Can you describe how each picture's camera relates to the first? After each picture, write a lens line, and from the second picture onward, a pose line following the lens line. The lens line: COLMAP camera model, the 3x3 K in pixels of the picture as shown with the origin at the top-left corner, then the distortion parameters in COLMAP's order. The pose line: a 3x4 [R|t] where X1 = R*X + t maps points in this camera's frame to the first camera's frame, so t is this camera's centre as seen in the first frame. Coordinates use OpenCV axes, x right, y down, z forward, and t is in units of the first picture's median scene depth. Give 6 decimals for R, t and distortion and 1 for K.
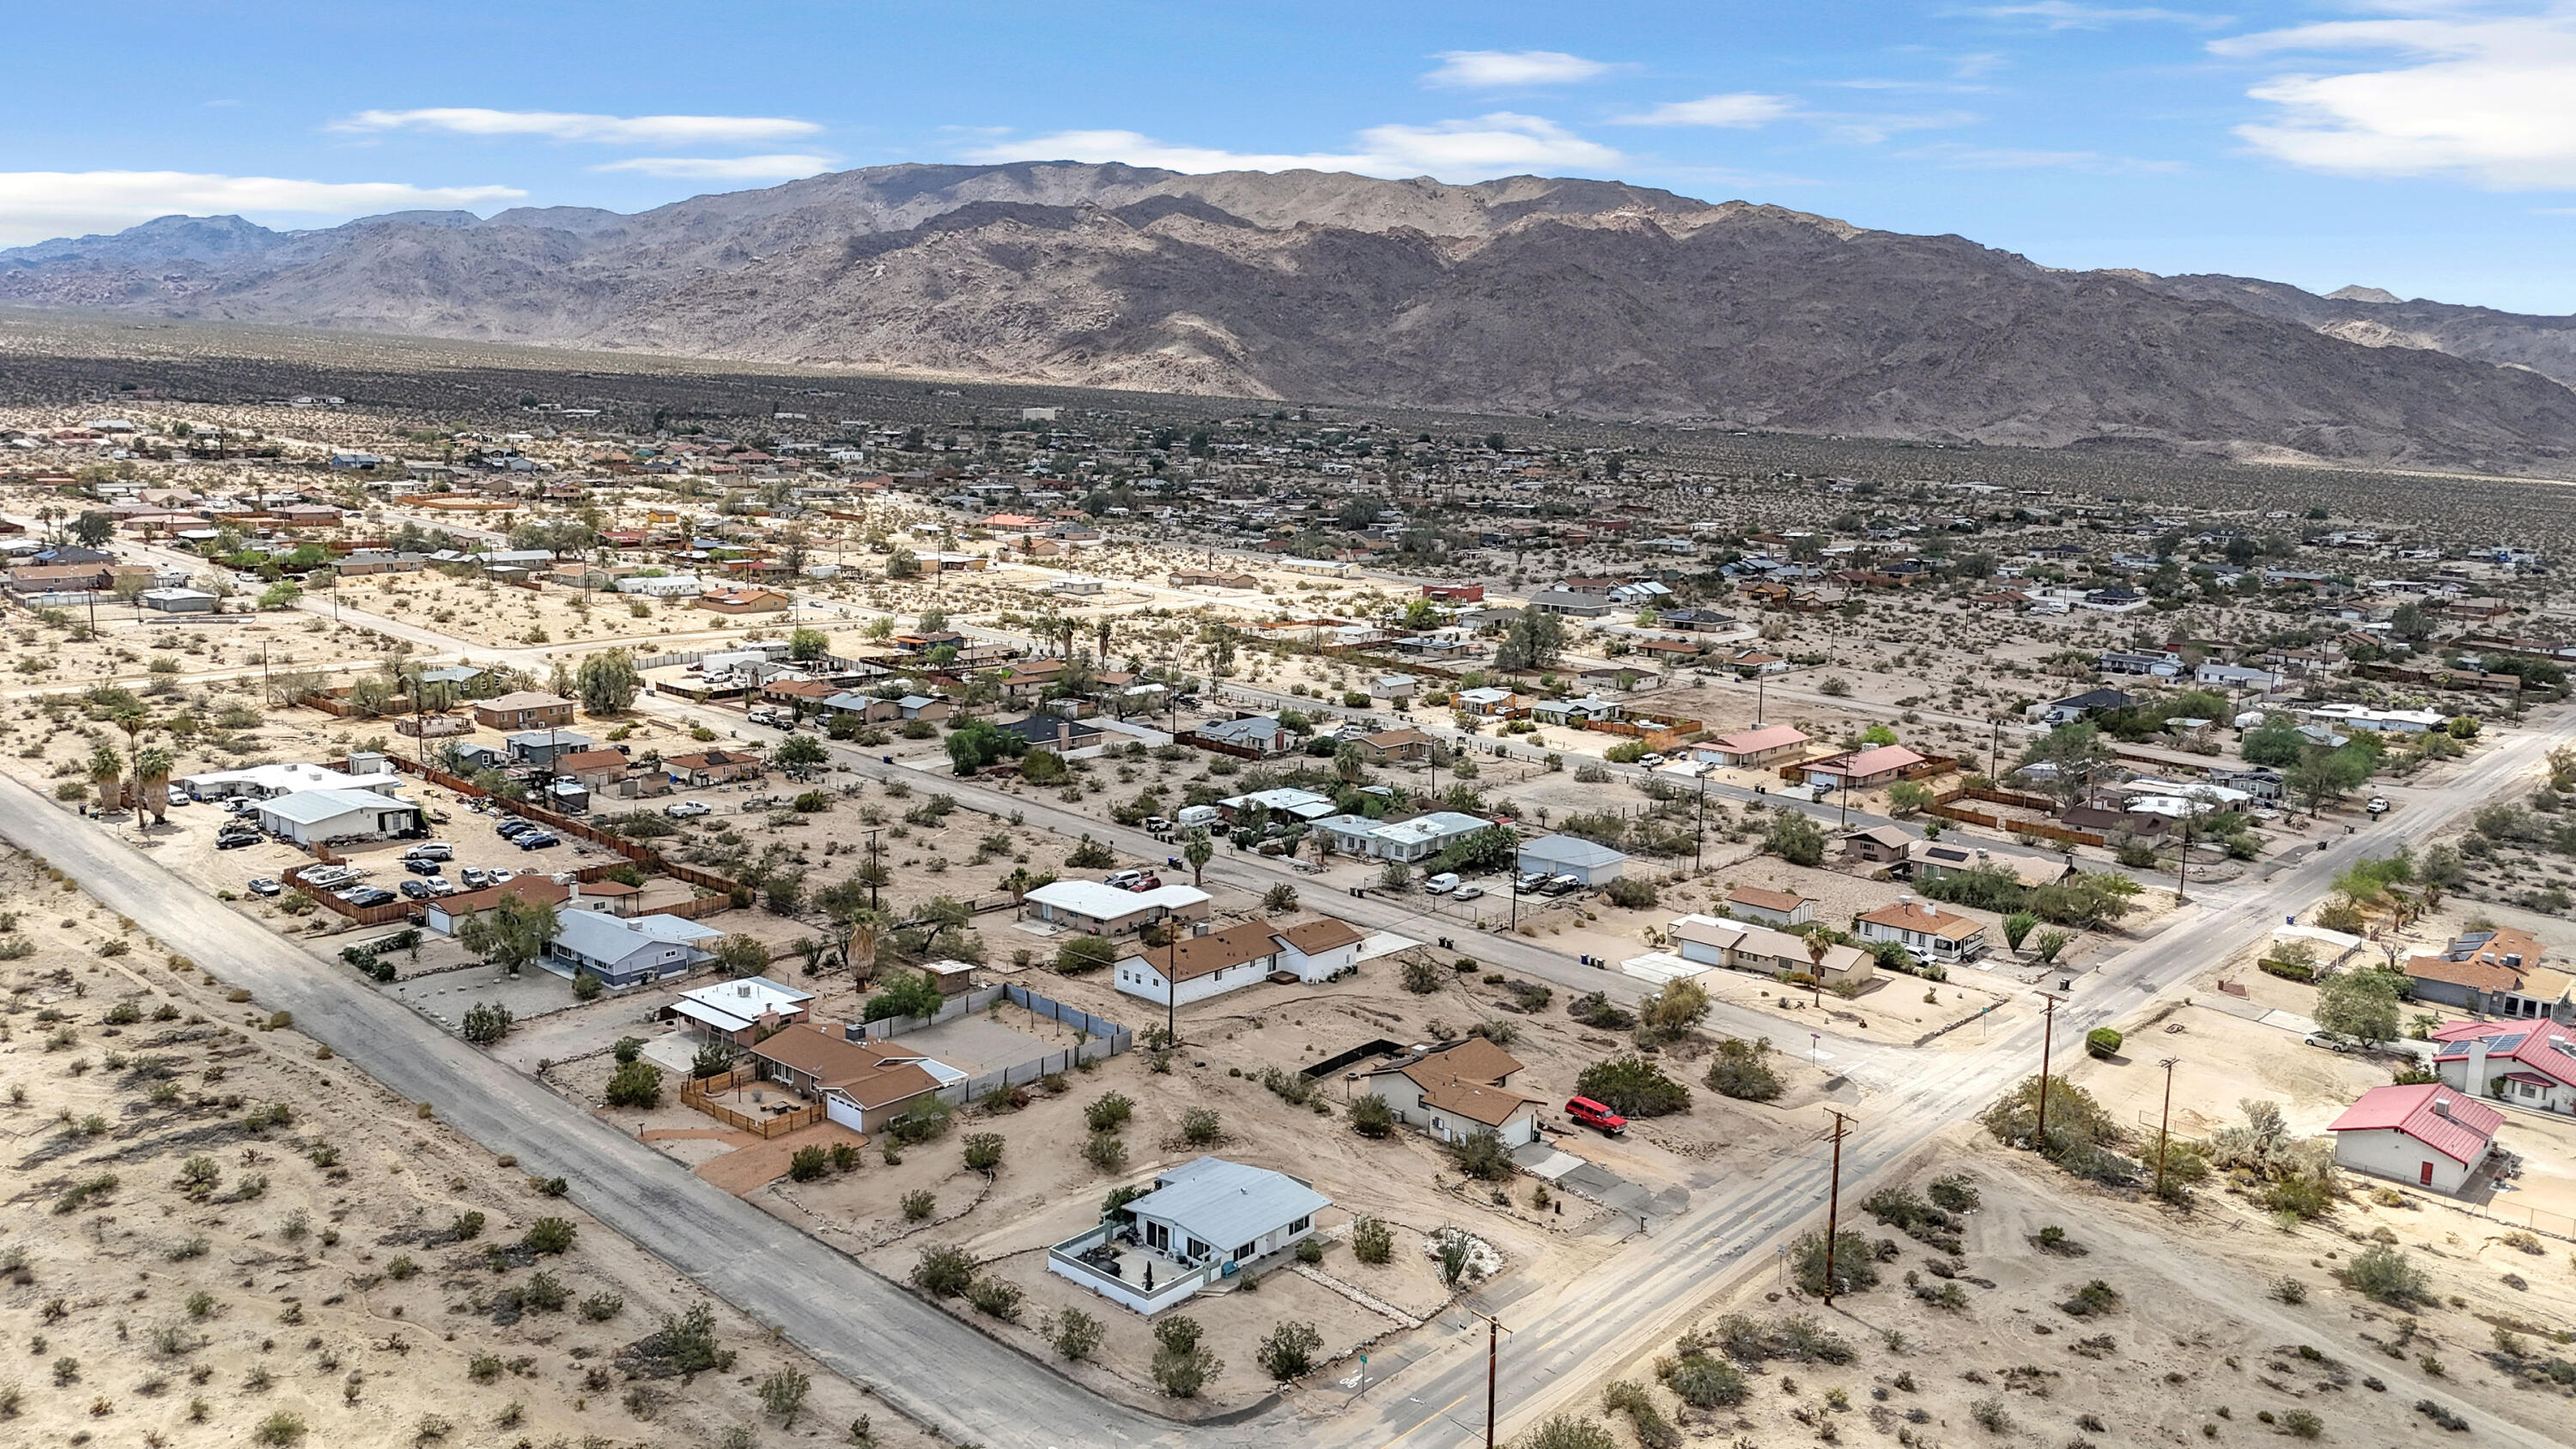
lens RADIAL K [[1895.7, 0, 1288.0], [0, 1895.7, 724.5], [0, 0, 1]] dist [0.068543, -0.049019]
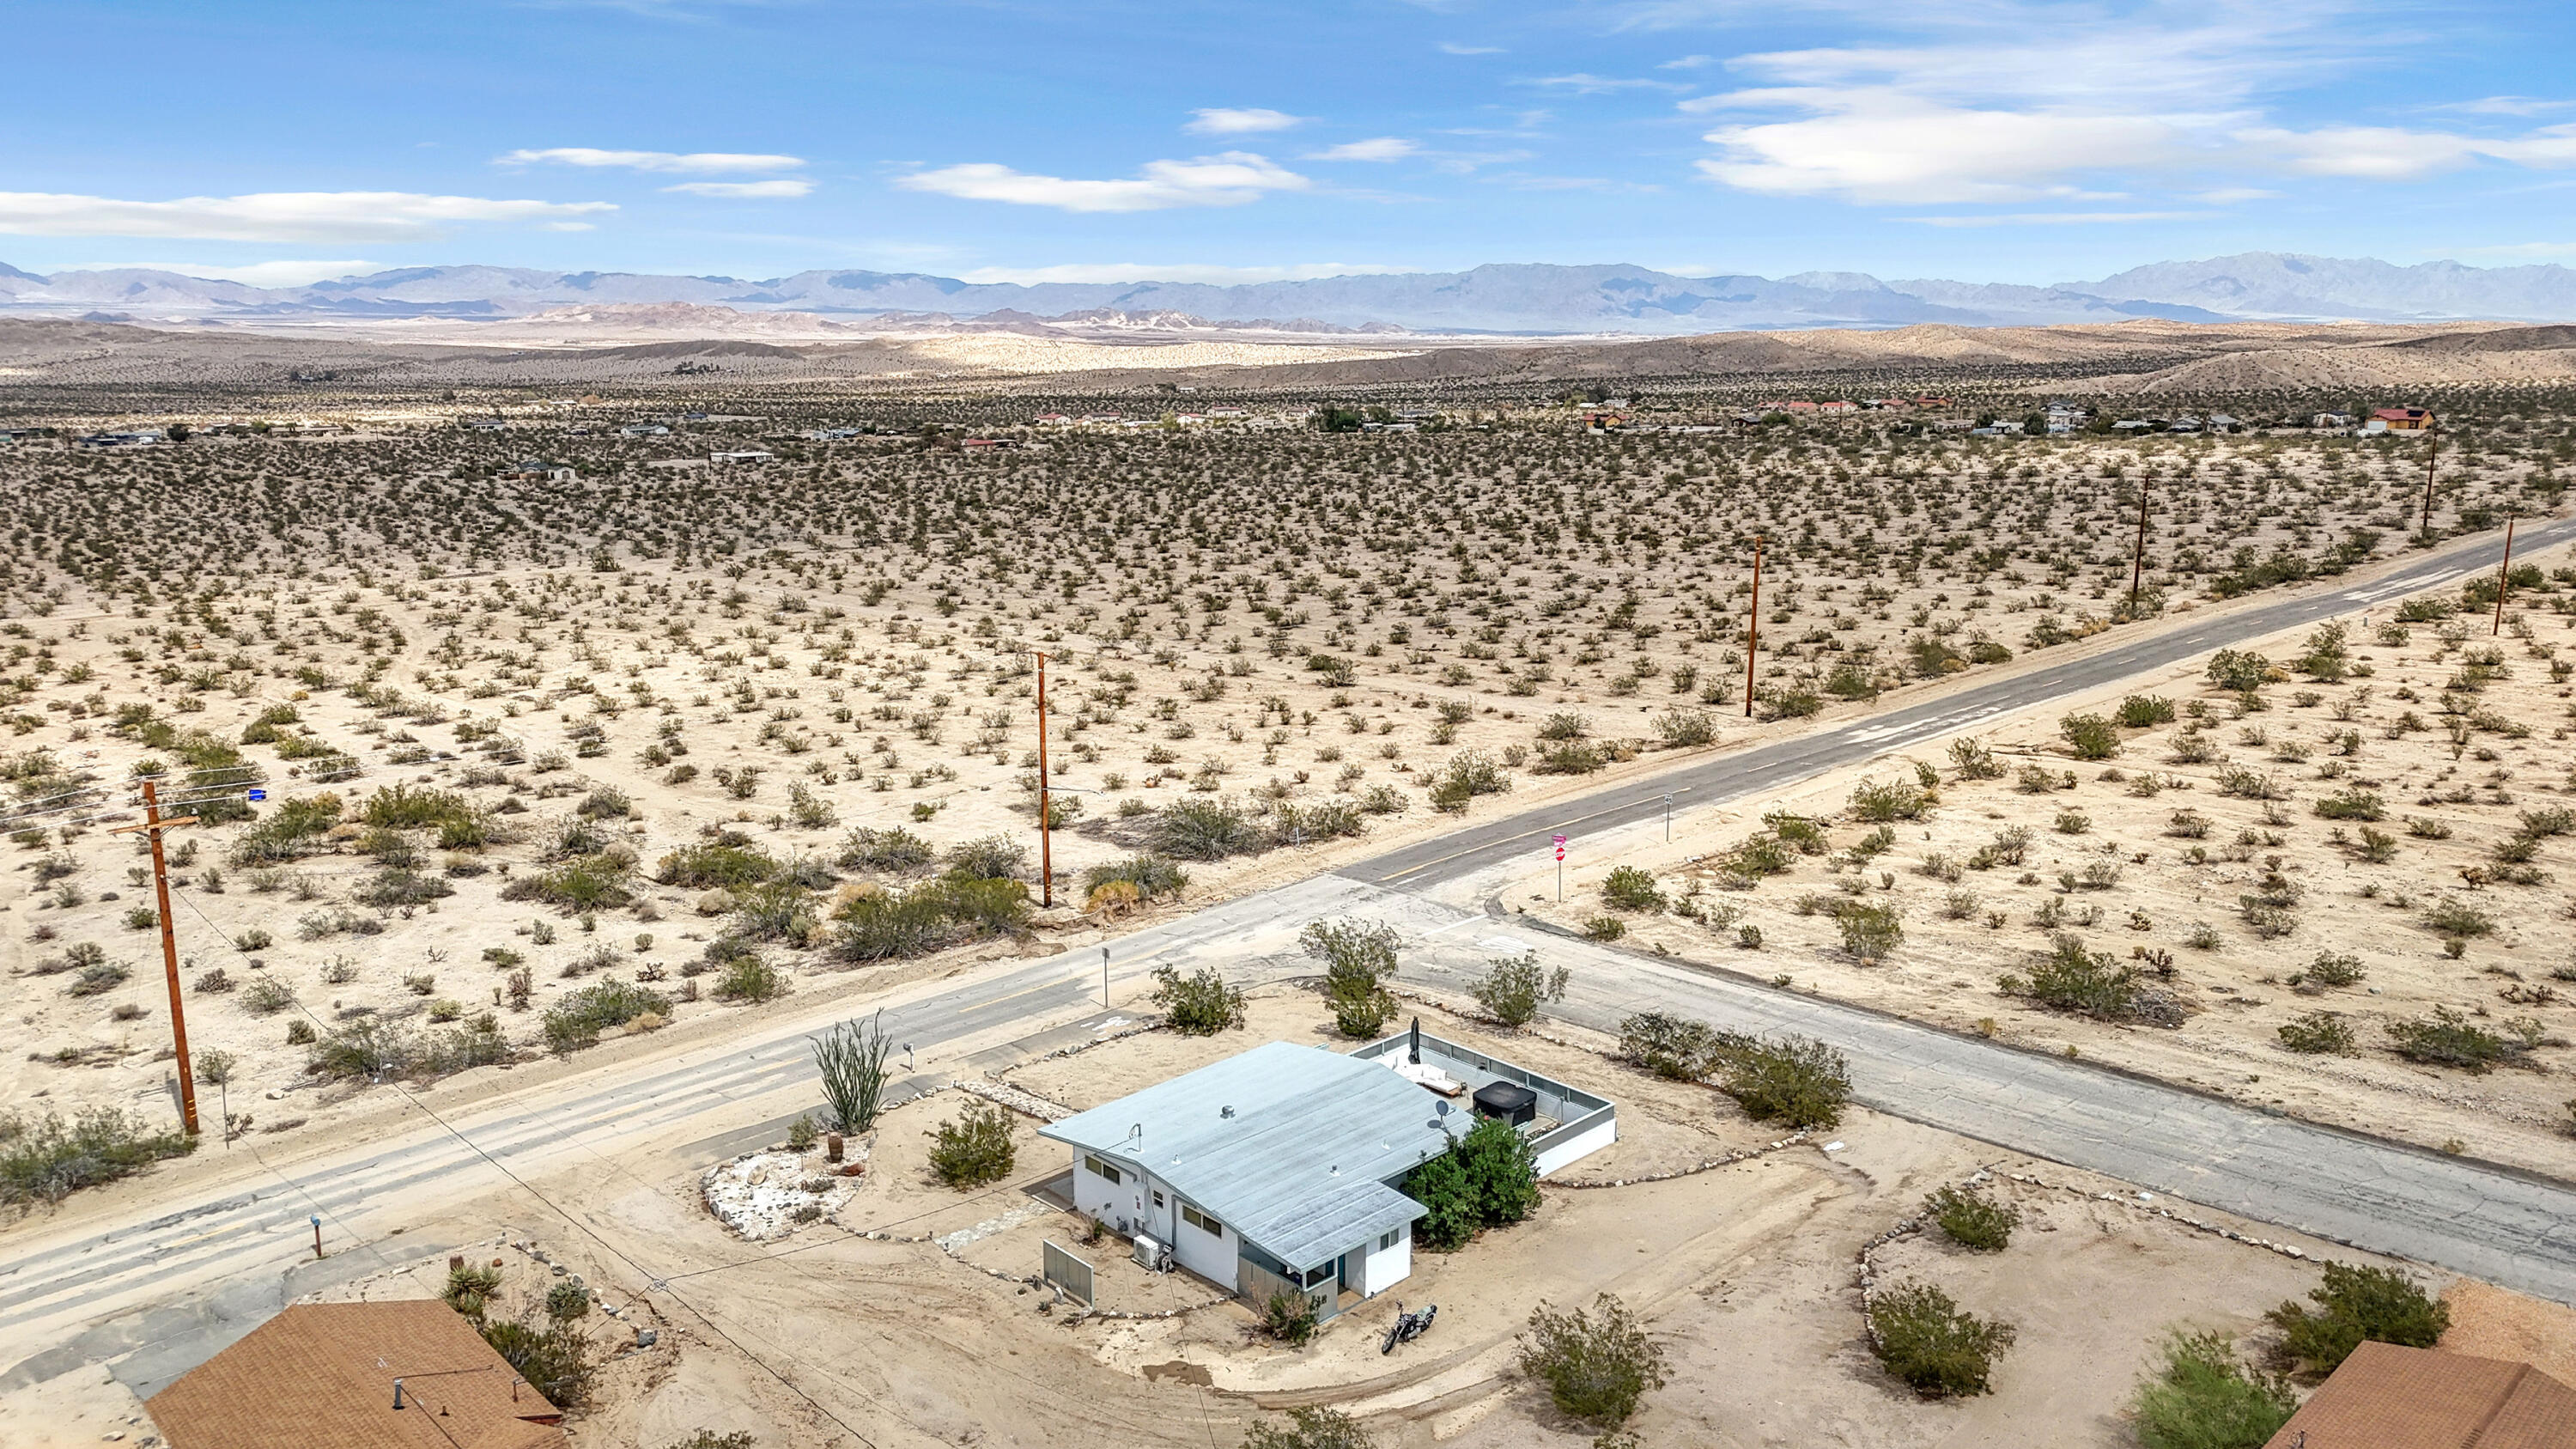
lens RADIAL K [[1895.7, 0, 1288.0], [0, 1895.7, 724.5], [0, 0, 1]] dist [0.068543, -0.049019]
pose [[-0.996681, -0.027135, 0.076745, -0.049160], [0.003760, 0.926450, 0.376398, -0.011042], [-0.081314, 0.375437, -0.923274, 0.956787]]
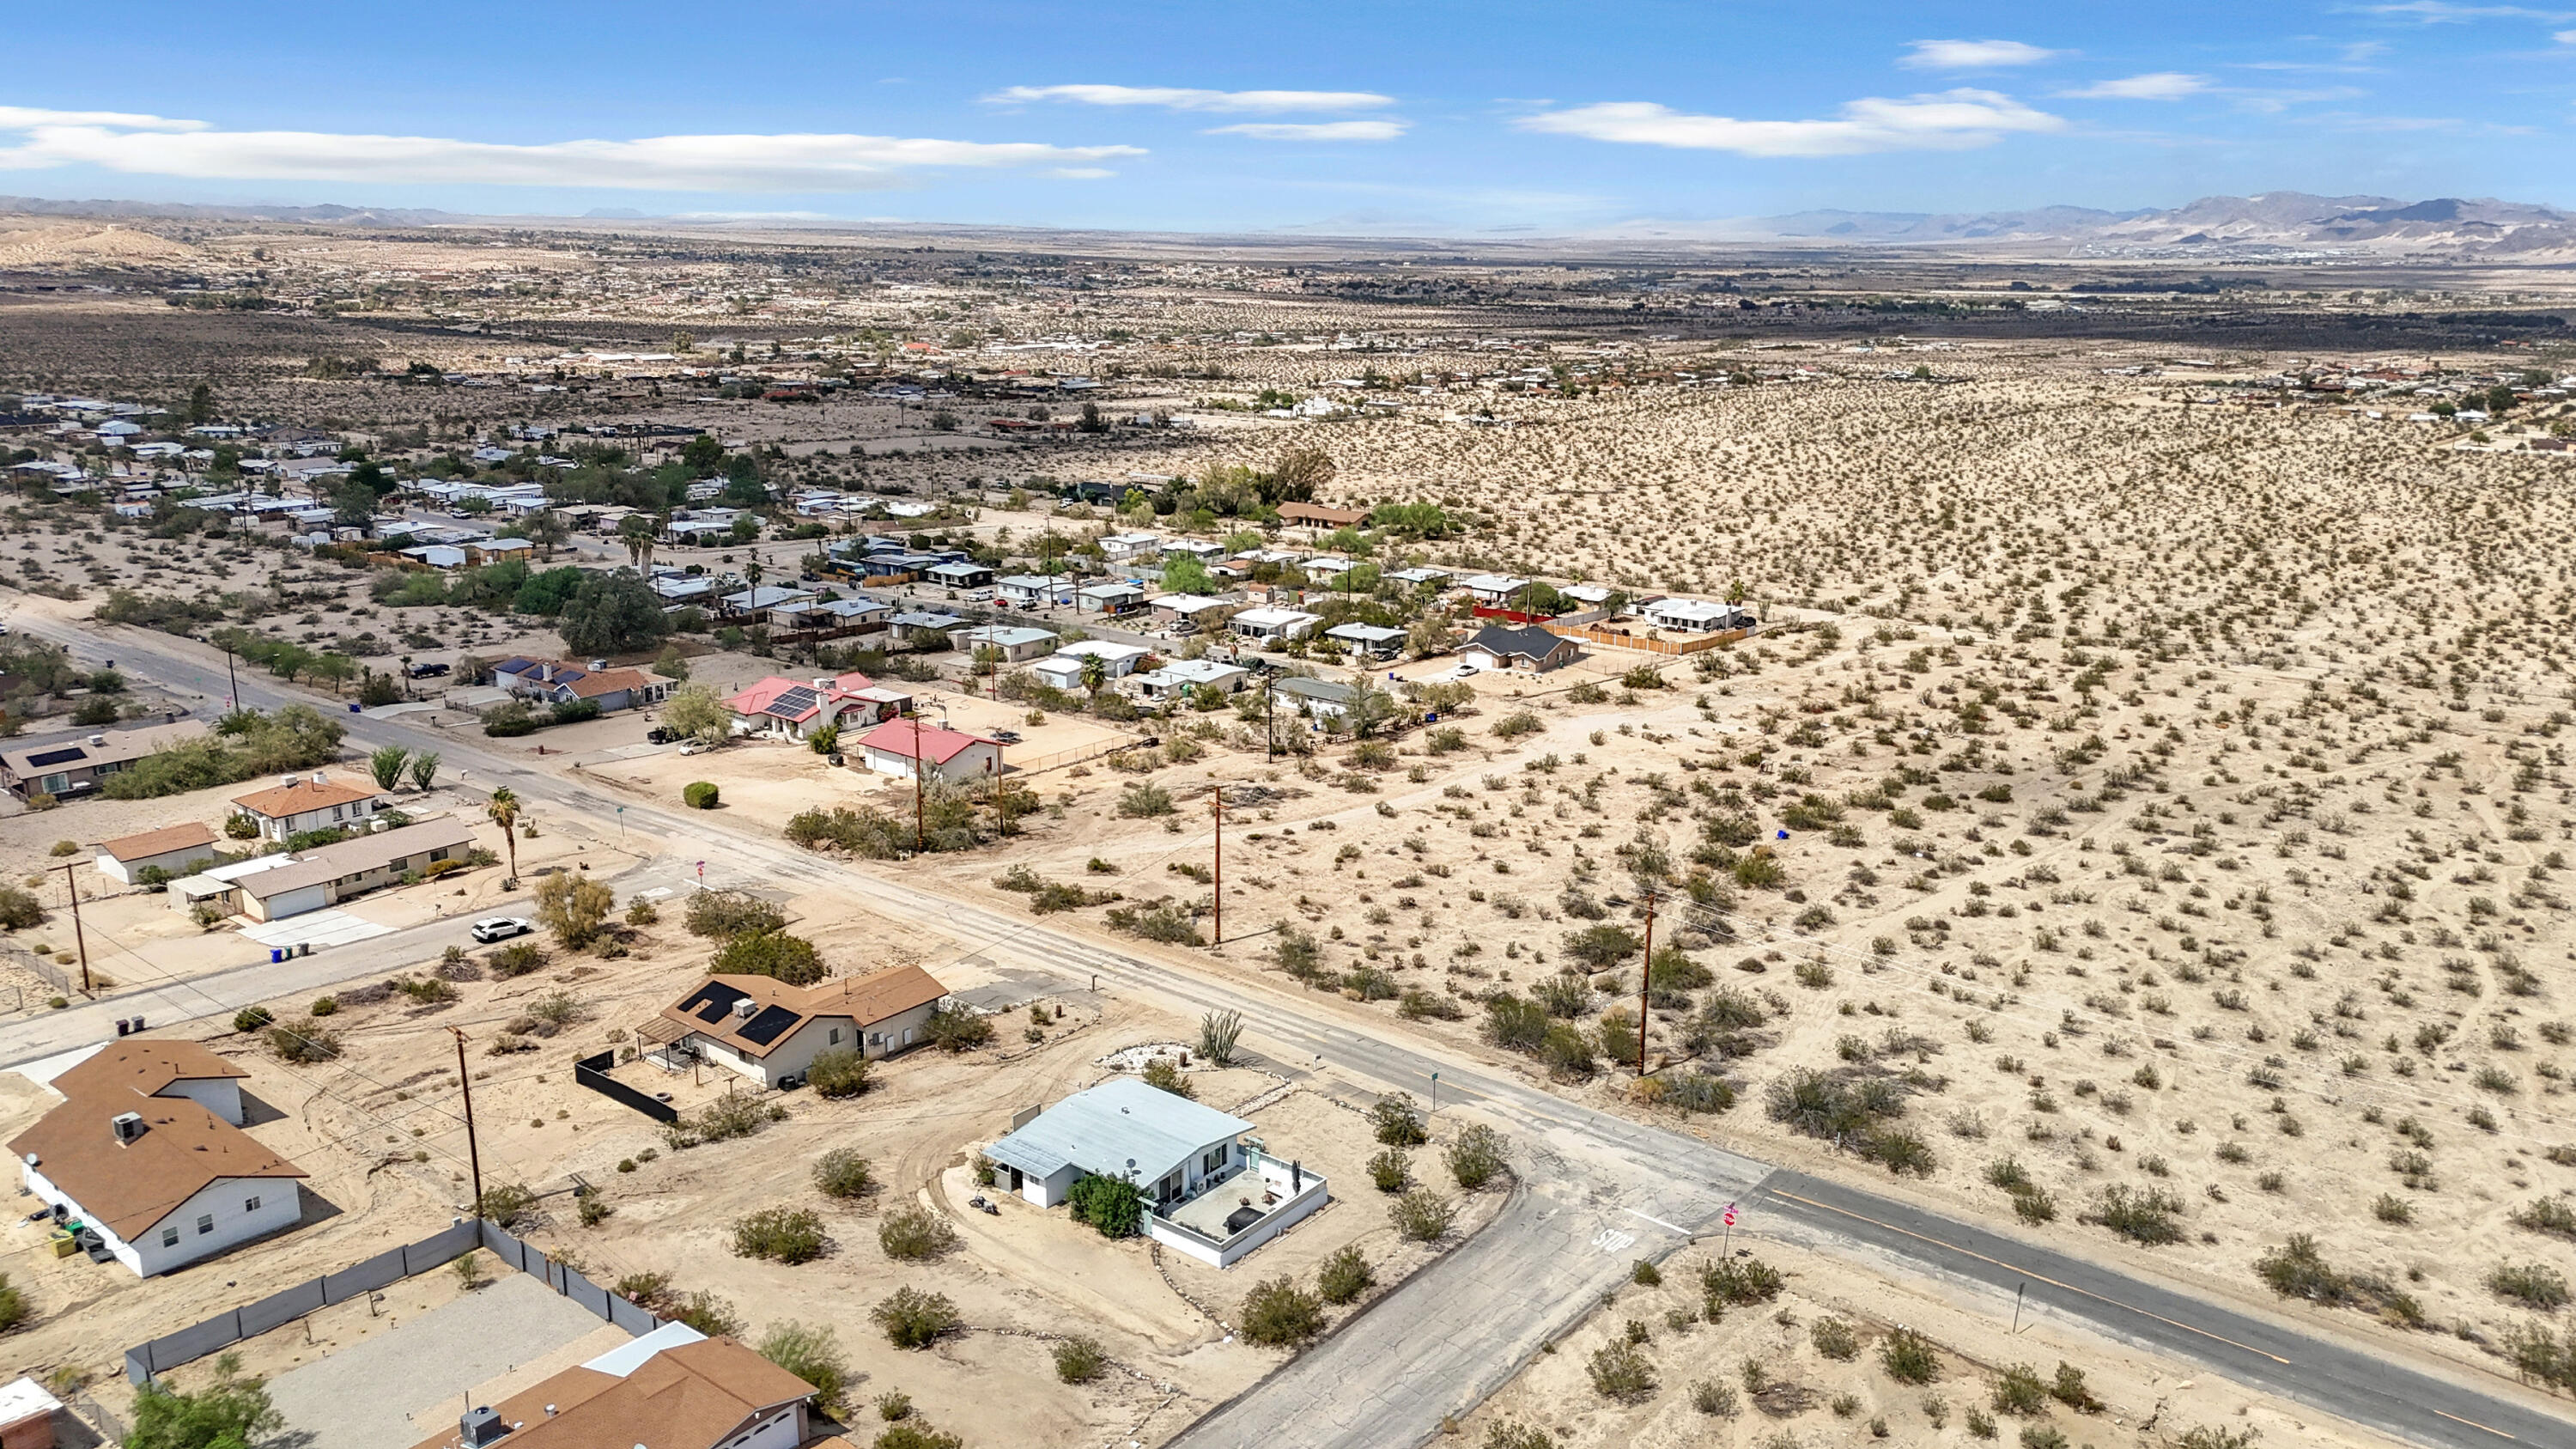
lens RADIAL K [[1895.7, 0, 1288.0], [0, 1895.7, 724.5], [0, 0, 1]] dist [0.068543, -0.049019]
pose [[-0.050239, -0.267330, 0.962294, -0.559991], [0.162683, 0.948452, 0.271978, -0.099946], [-0.985399, 0.170213, -0.004160, 0.620158]]
